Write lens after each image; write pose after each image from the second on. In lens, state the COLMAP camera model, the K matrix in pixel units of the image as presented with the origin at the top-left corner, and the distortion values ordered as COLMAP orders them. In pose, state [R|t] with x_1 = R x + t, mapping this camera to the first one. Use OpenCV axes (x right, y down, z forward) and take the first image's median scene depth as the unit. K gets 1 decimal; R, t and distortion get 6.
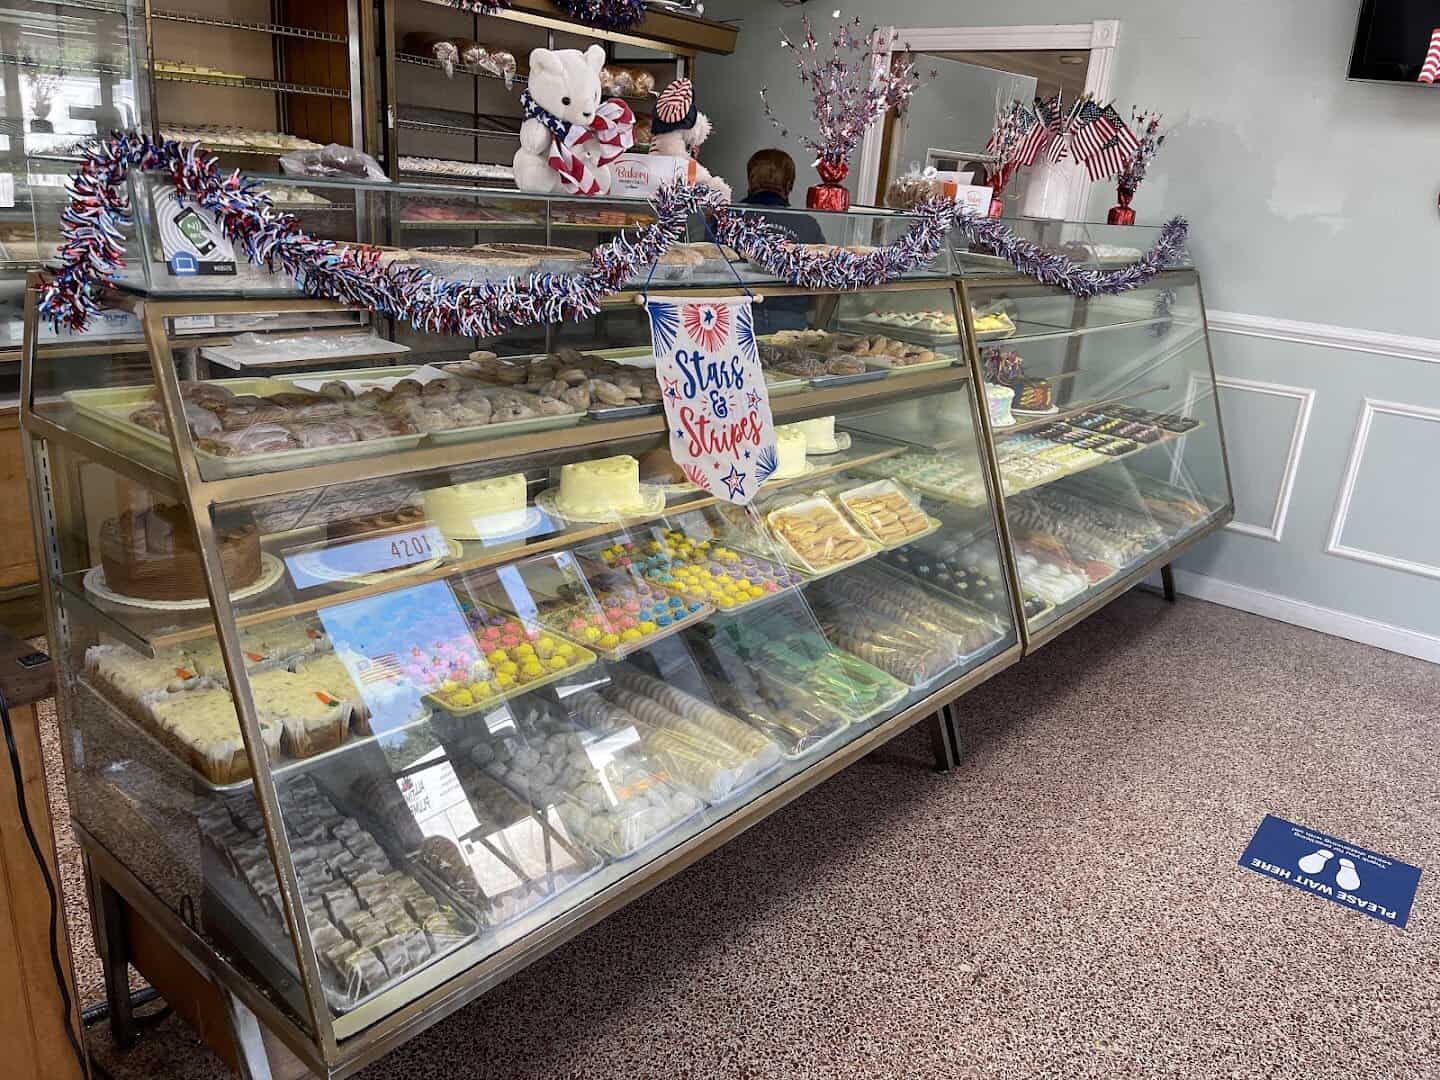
lens RADIAL K [[1076.0, 0, 723.8], [0, 1076.0, 539.6], [0, 0, 1]] dist [0.014772, 0.002853]
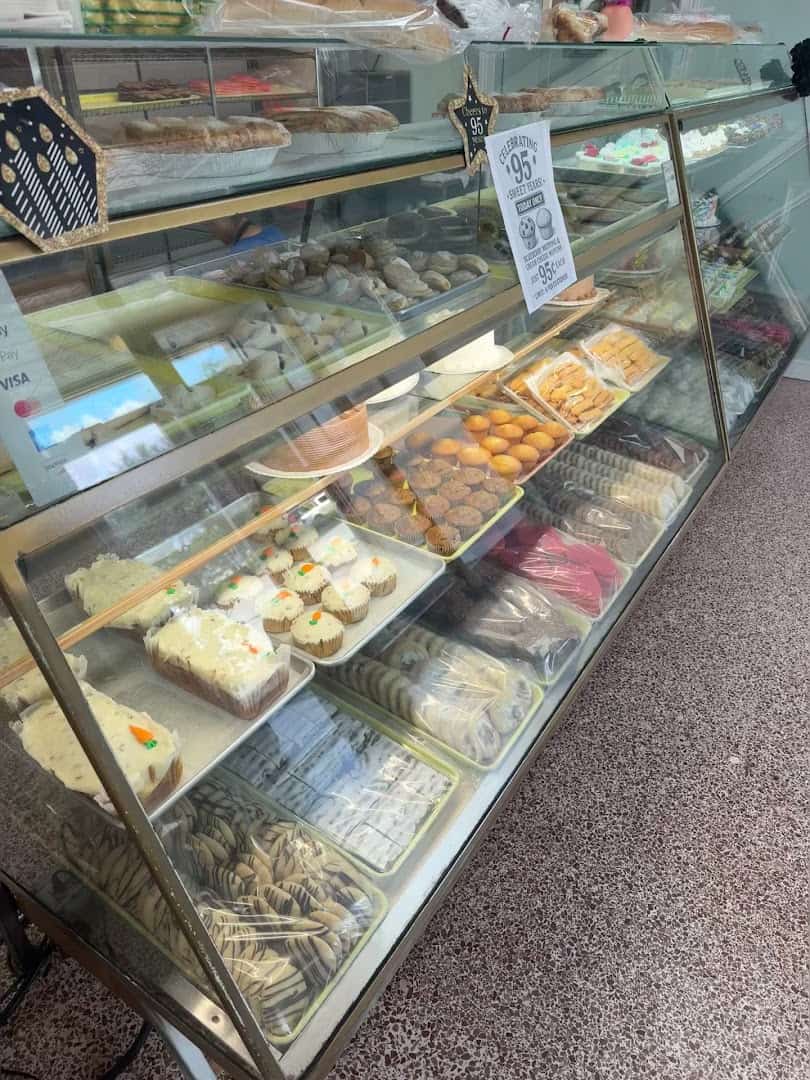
lens RADIAL K [[807.0, 0, 401.7], [0, 807.0, 541.1], [0, 0, 1]] dist [0.014772, 0.002853]
pose [[0.992593, -0.115798, 0.036735, -0.143224], [0.104160, 0.966825, 0.233237, -0.072474], [-0.062525, -0.227683, 0.971726, 0.253706]]
